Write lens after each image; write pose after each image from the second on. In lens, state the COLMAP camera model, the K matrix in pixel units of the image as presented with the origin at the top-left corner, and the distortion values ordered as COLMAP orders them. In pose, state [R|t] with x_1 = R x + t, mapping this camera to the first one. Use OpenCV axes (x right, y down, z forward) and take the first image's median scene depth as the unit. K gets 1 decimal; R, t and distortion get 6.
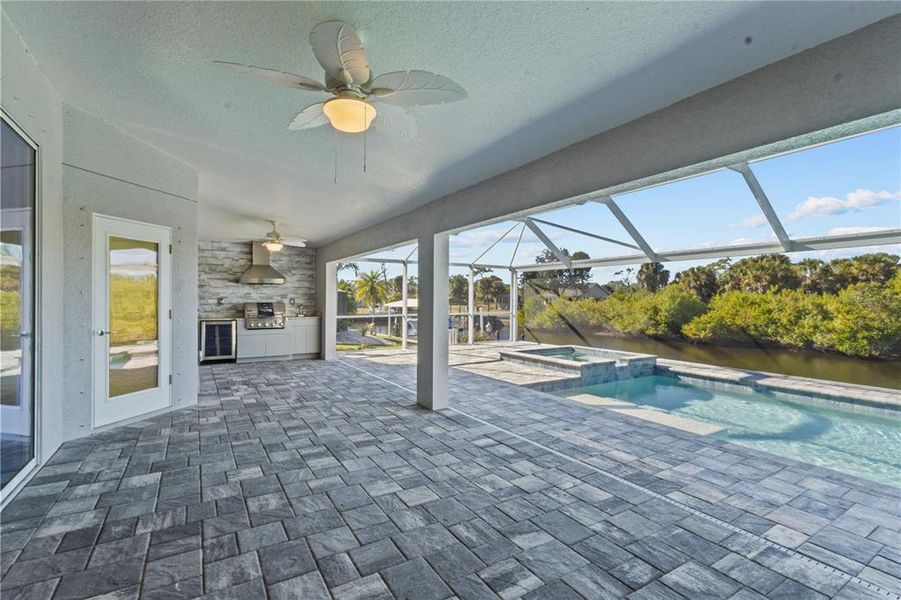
lens RADIAL K [[414.9, 0, 447.9], [0, 414.9, 299.3], [0, 0, 1]] dist [-0.001918, 0.003240]
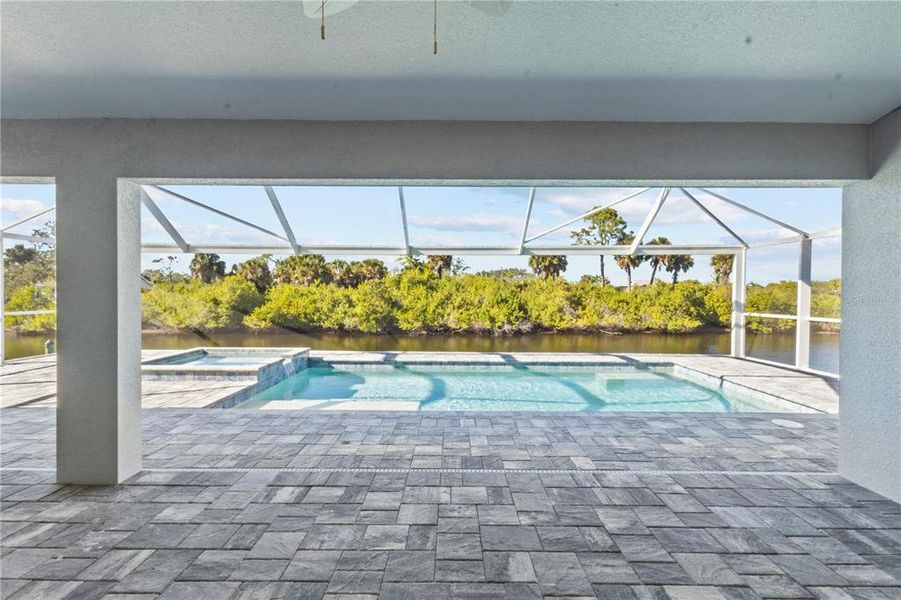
lens RADIAL K [[414.9, 0, 451.4], [0, 414.9, 296.9], [0, 0, 1]] dist [-0.001918, 0.003240]
pose [[0.523080, -0.008274, 0.852243, -0.159279], [-0.004083, 0.999917, 0.012214, -0.000673], [-0.852274, -0.009869, 0.523003, 0.172942]]
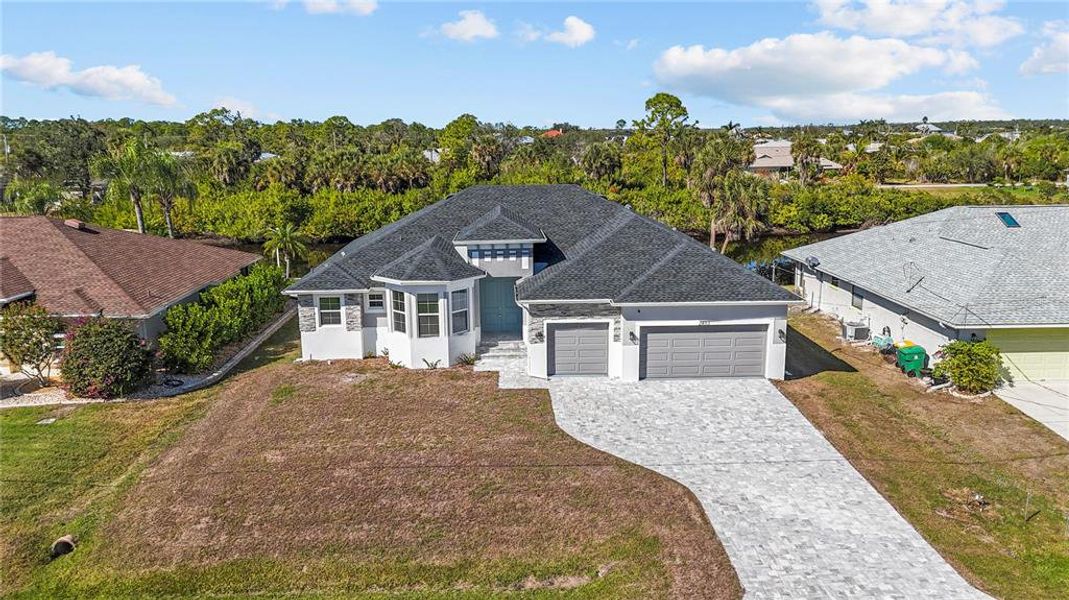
lens RADIAL K [[805.5, 0, 531.7], [0, 805.5, 303.4], [0, 0, 1]] dist [0.067014, 0.001502]
pose [[0.486183, -0.191598, 0.852594, -4.503432], [0.009255, 0.976742, 0.214219, -0.877292], [-0.873808, -0.096259, 0.476648, -2.442477]]
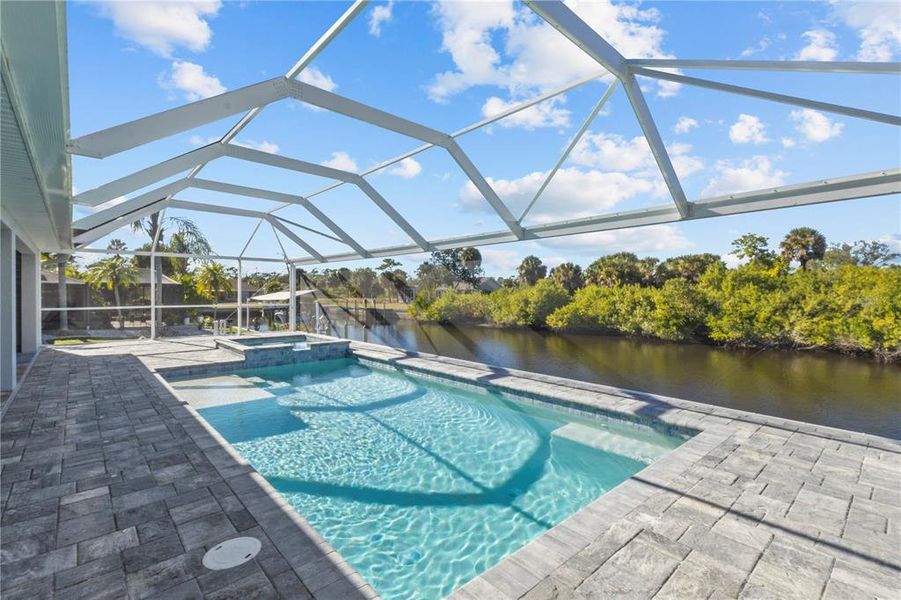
lens RADIAL K [[414.9, 0, 449.7], [0, 414.9, 295.6], [0, 0, 1]] dist [-0.001918, 0.003240]
pose [[0.982746, -0.001125, 0.184958, 0.527728], [-0.000187, 0.999975, 0.007076, 0.003215], [-0.184961, -0.006989, 0.982721, -0.158600]]
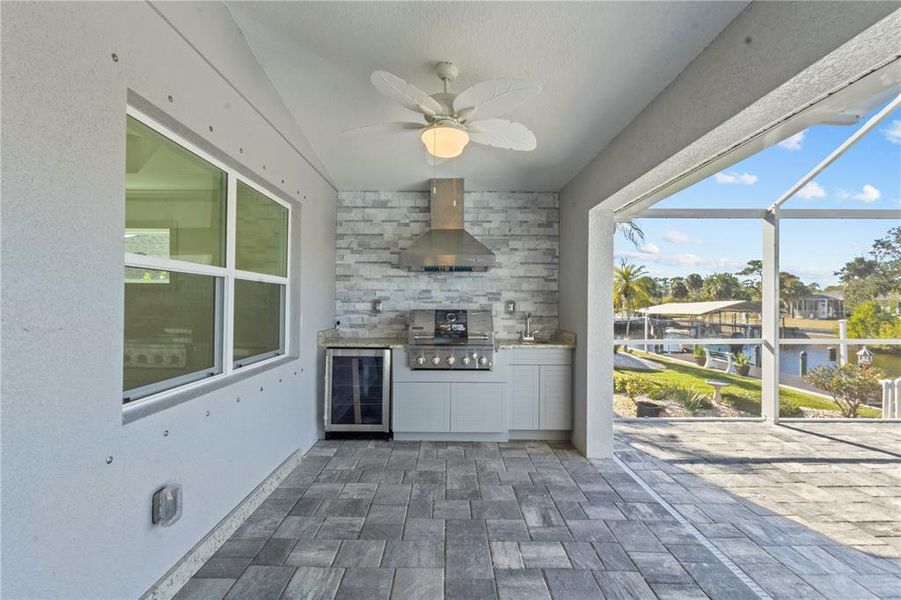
lens RADIAL K [[414.9, 0, 447.7], [0, 414.9, 299.9], [0, 0, 1]] dist [-0.001918, 0.003240]
pose [[0.853936, -0.002084, -0.520375, -0.207921], [-0.002652, 0.999962, -0.008355, 0.000804], [0.520372, 0.008515, 0.853897, 0.609554]]
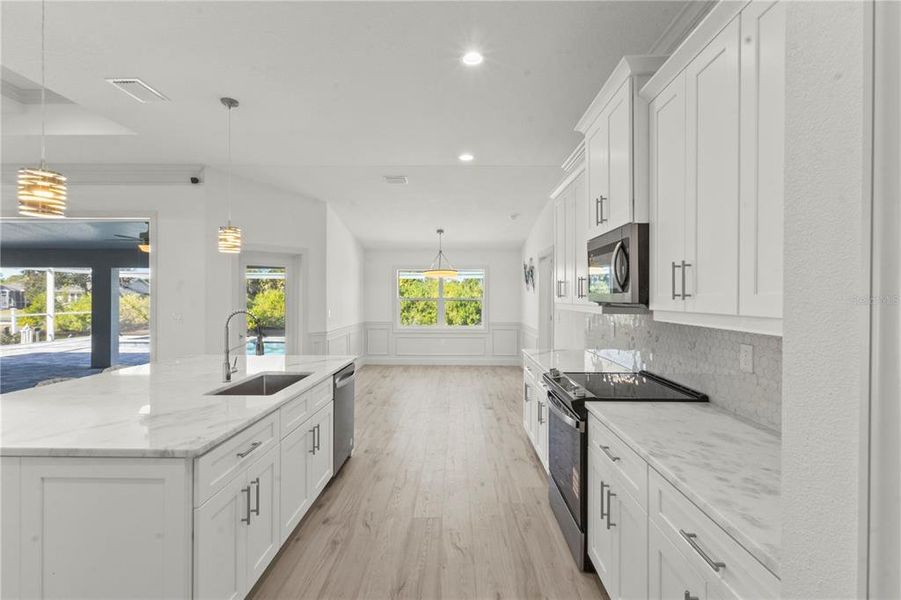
lens RADIAL K [[414.9, 0, 451.1], [0, 414.9, 300.0], [0, 0, 1]] dist [-0.001918, 0.003240]
pose [[0.533943, -0.006874, 0.845493, -0.426292], [-0.003886, 0.999936, 0.010583, -0.024484], [-0.845512, -0.008936, 0.533882, -0.657678]]
